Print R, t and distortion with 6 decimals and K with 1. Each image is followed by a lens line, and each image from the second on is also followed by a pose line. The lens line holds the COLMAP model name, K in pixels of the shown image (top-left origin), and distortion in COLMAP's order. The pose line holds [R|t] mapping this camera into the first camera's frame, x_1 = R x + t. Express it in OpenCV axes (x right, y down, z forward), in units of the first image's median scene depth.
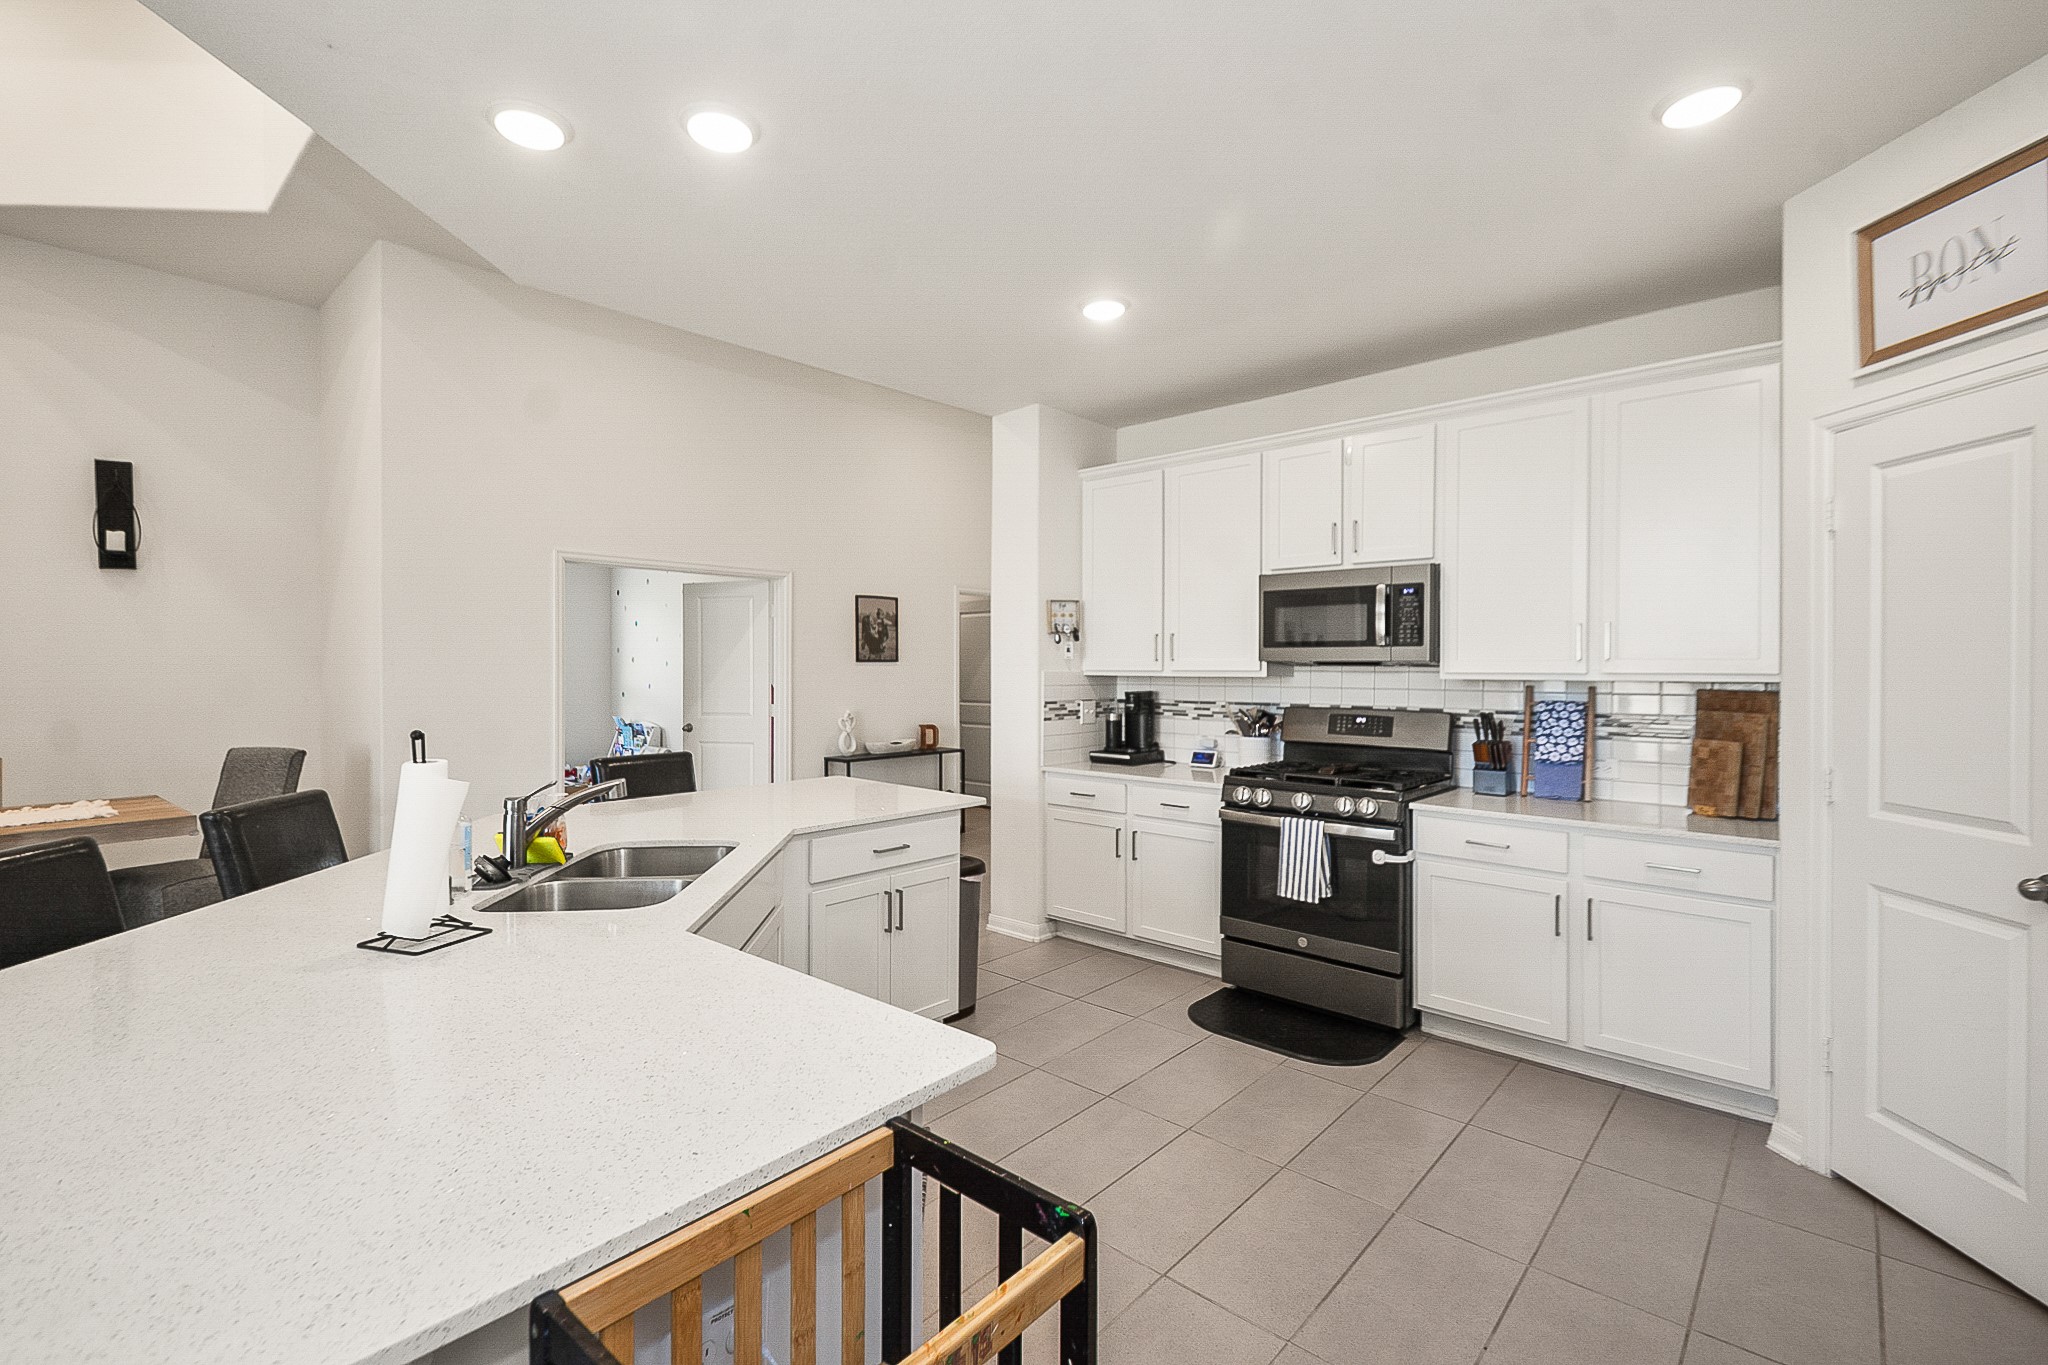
lens RADIAL K [[898.2, 0, 1029.9], [0, 898.2, 669.2], [0, 0, 1]] dist [0.027964, -0.013127]
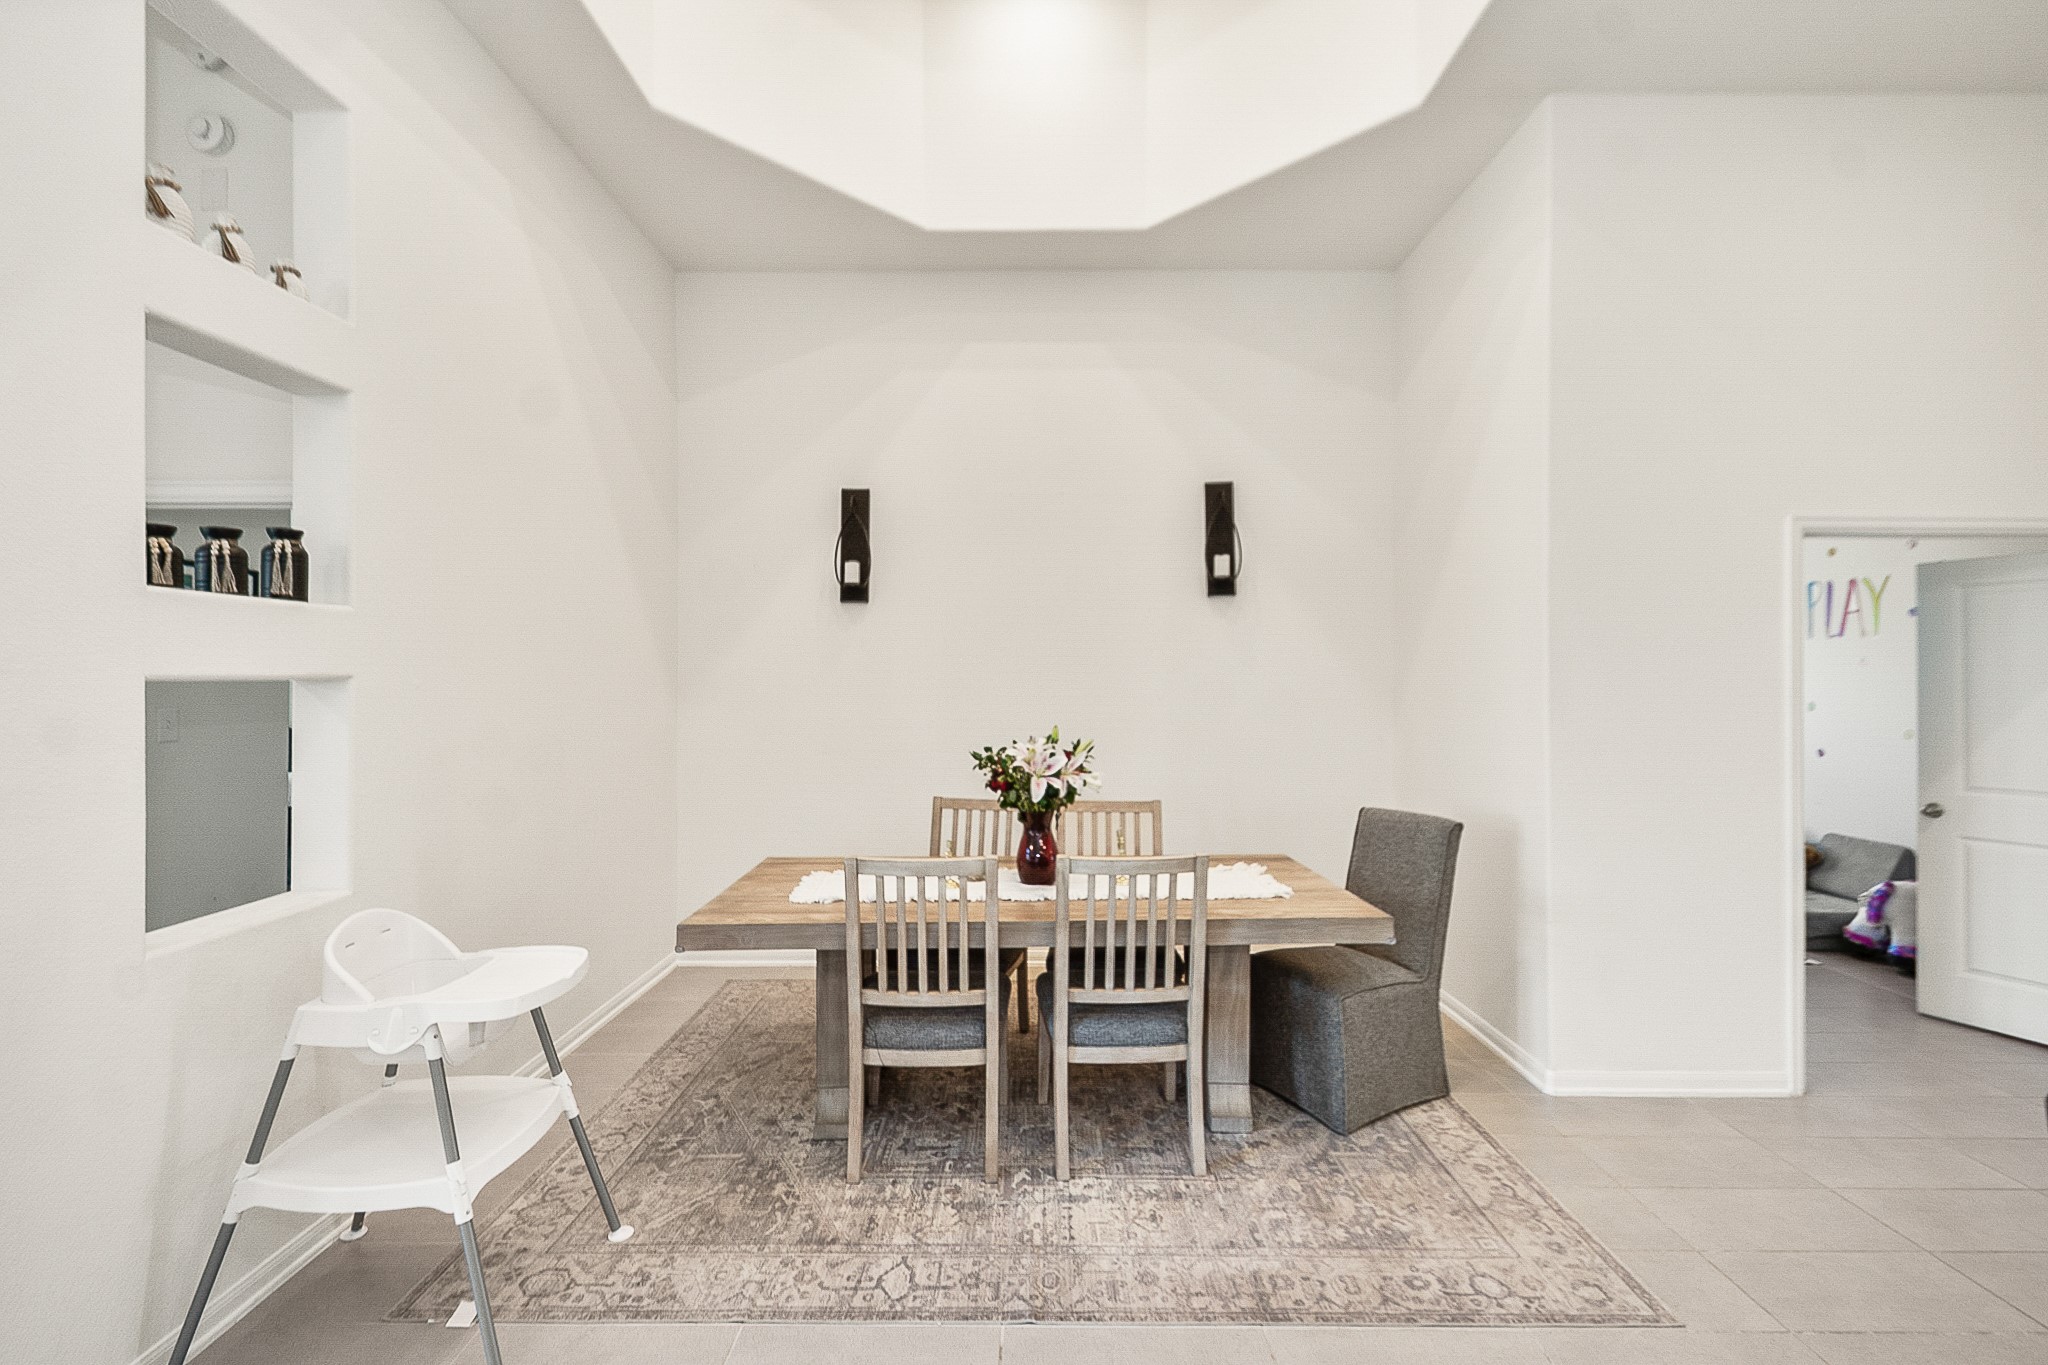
lens RADIAL K [[898.2, 0, 1029.9], [0, 898.2, 669.2], [0, 0, 1]] dist [0.027964, -0.013127]
pose [[0.651187, -0.003907, -0.758907, -0.539126], [-0.008019, 0.999896, -0.012028, -0.025370], [0.758875, 0.013918, 0.651088, 0.301434]]
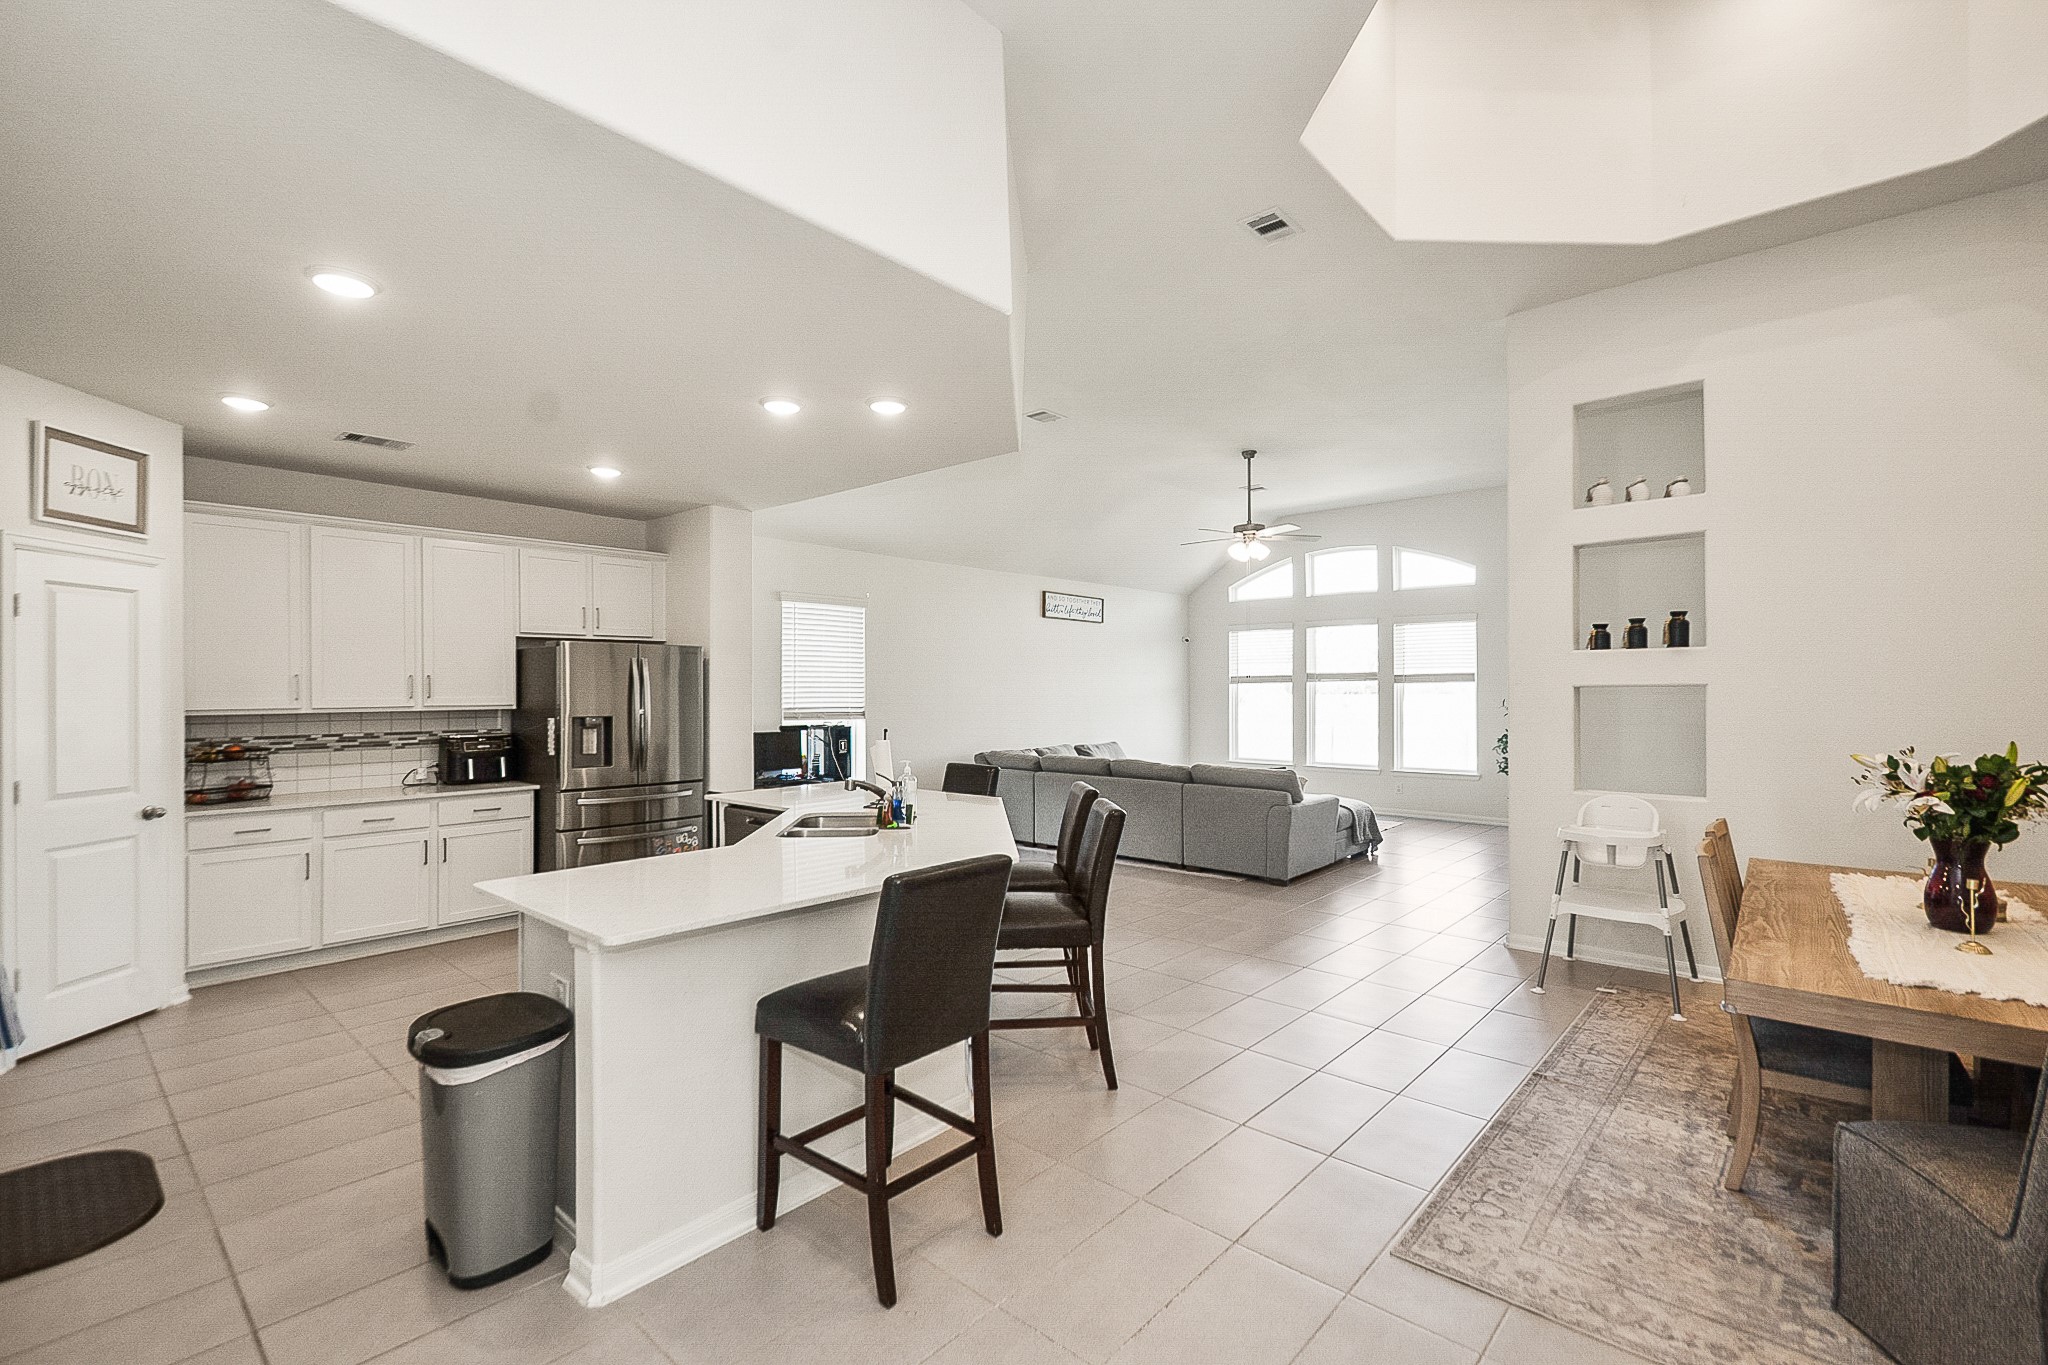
lens RADIAL K [[910.0, 0, 1021.3], [0, 910.0, 688.8], [0, 0, 1]] dist [0.029505, -0.014235]
pose [[-0.999935, 0.001657, 0.011320, -0.459447], [0.001708, 0.999989, 0.004468, -0.025865], [-0.011312, 0.004487, -0.999926, 1.548029]]
